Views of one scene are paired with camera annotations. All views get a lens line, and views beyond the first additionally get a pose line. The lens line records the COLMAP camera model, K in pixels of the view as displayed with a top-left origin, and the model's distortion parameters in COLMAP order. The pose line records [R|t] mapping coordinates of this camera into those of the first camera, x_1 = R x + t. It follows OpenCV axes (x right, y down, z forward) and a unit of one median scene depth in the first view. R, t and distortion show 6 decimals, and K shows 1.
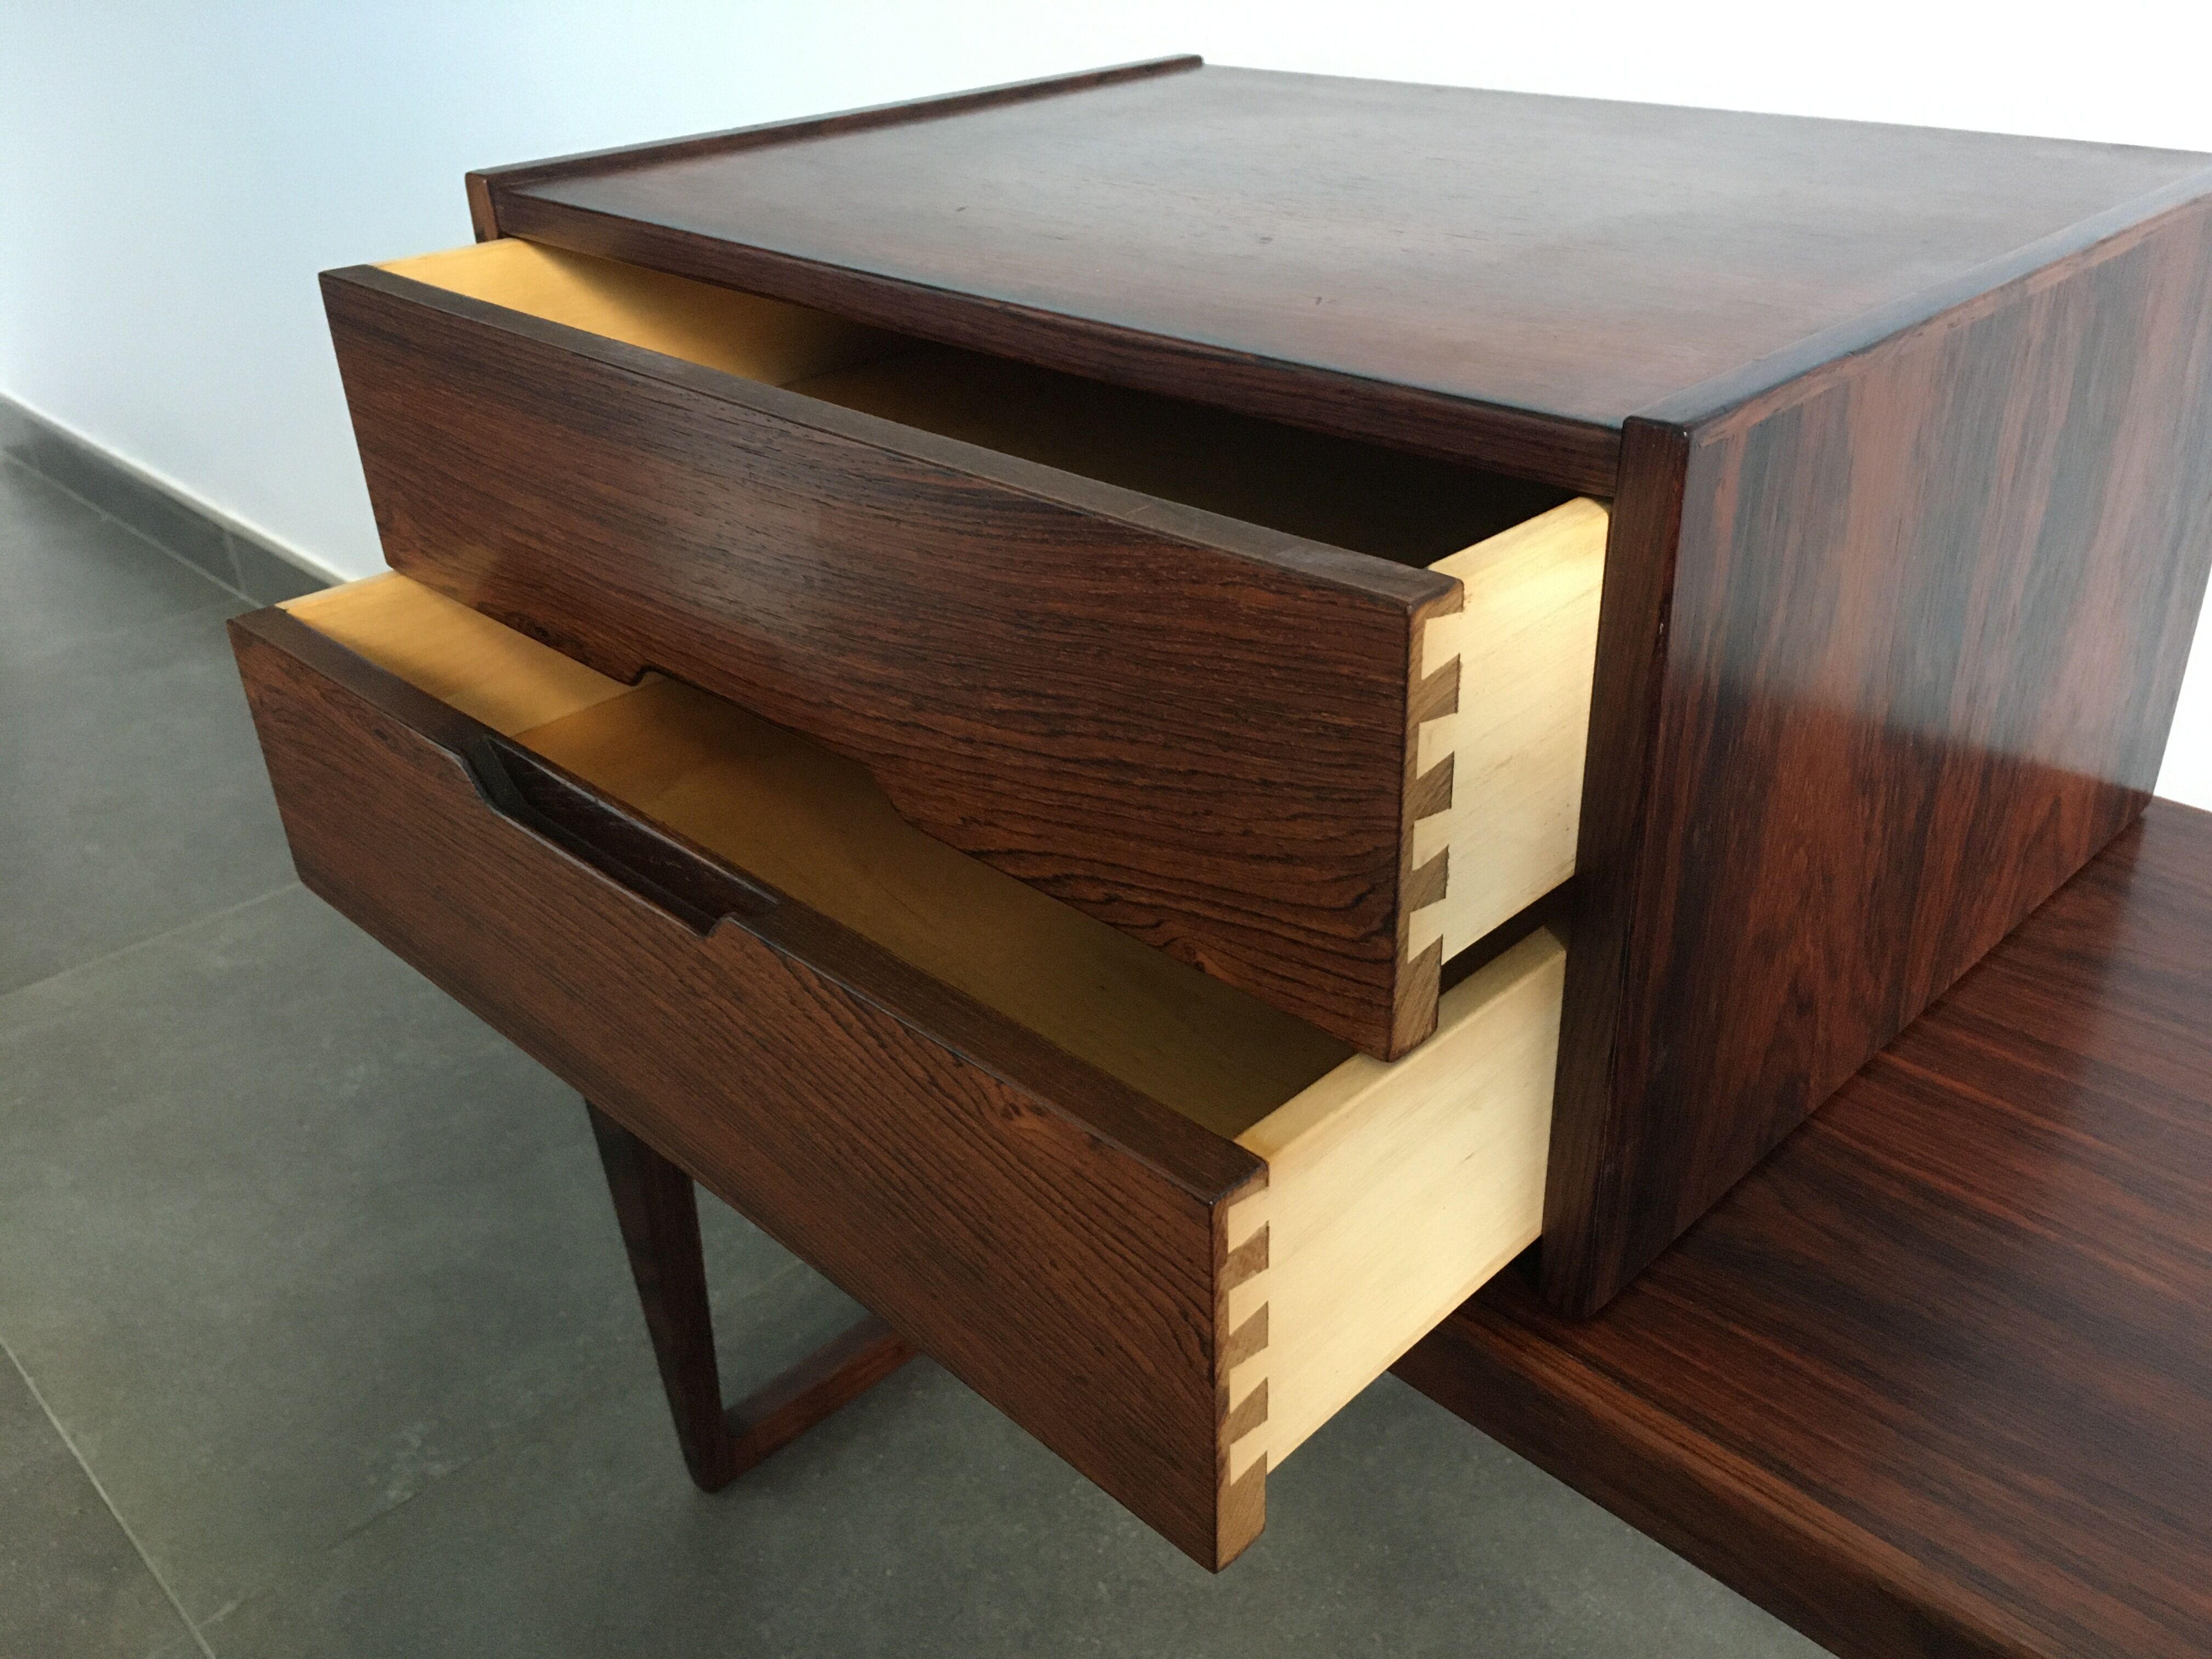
lens RADIAL K [[1898.5, 0, 1104.7], [0, 1898.5, 819.2], [0, 0, 1]] dist [0.047234, -0.078850]
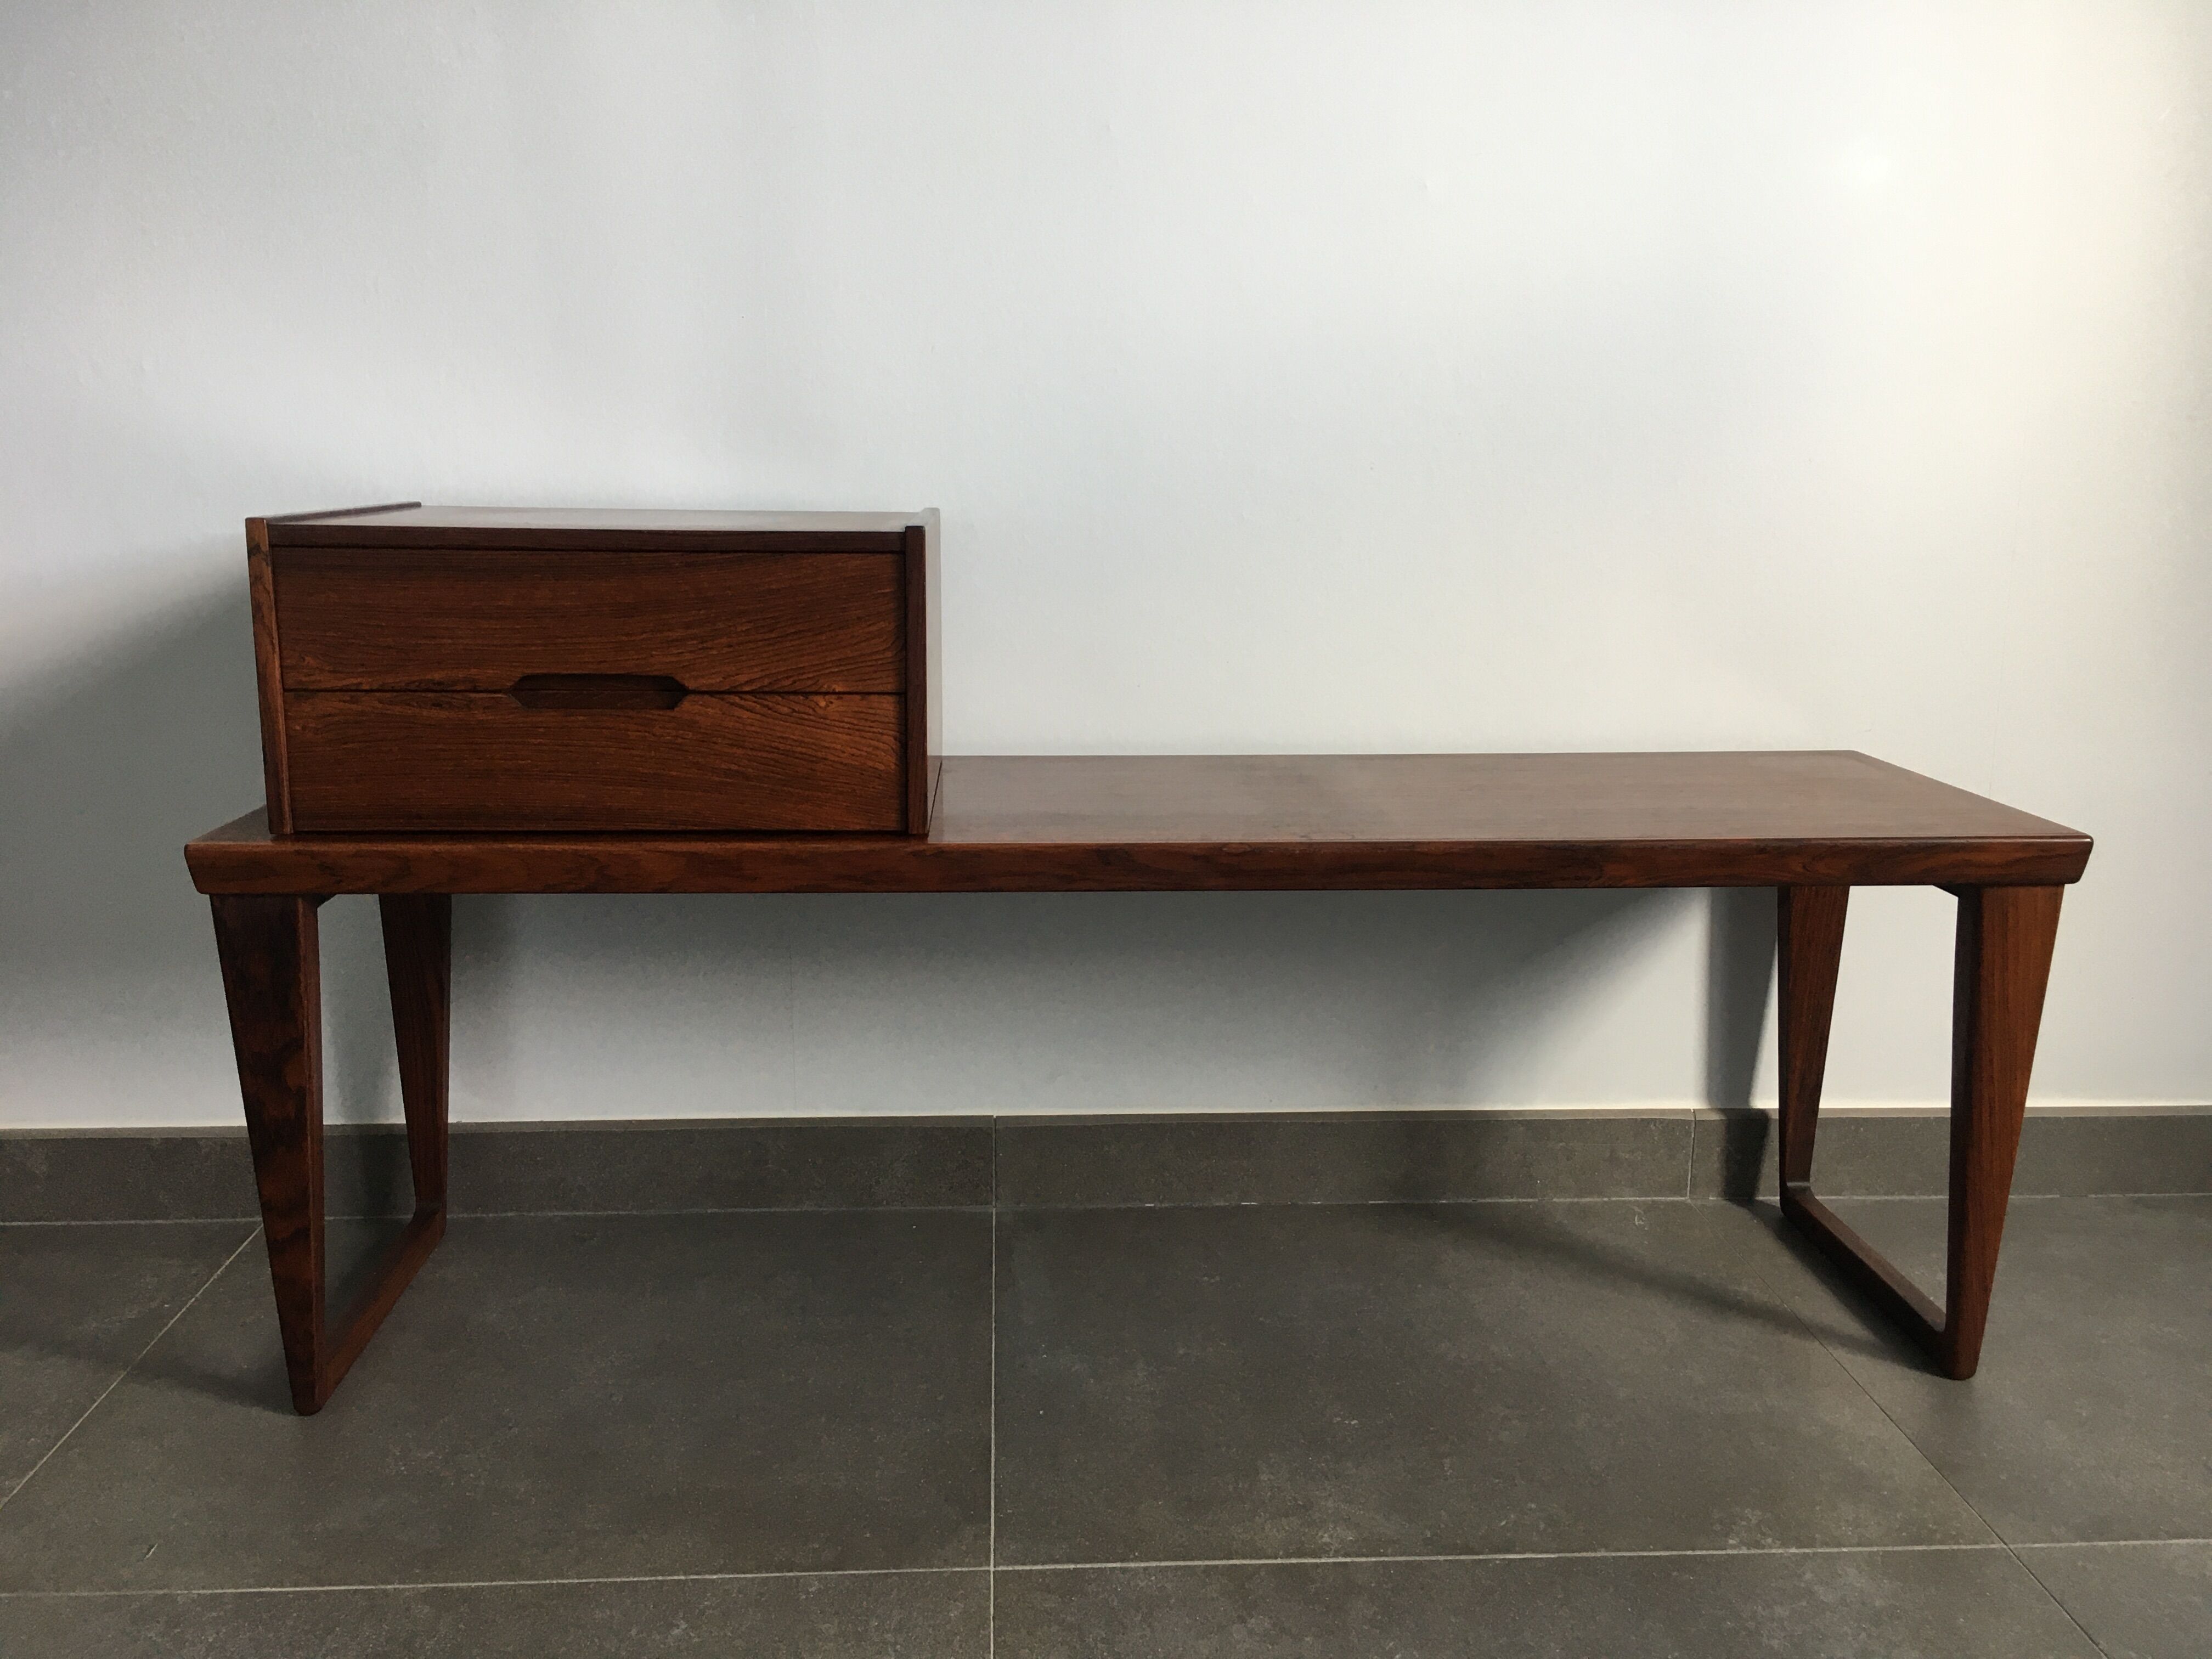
lens RADIAL K [[1898.5, 0, 1094.4], [0, 1898.5, 815.7], [0, 0, 1]] dist [0.047234, -0.078850]
pose [[0.657878, -0.102447, 0.746124, -1.877304], [0.328100, 0.930735, -0.161500, 0.845411], [-0.677899, 0.351051, 0.645923, -1.188716]]
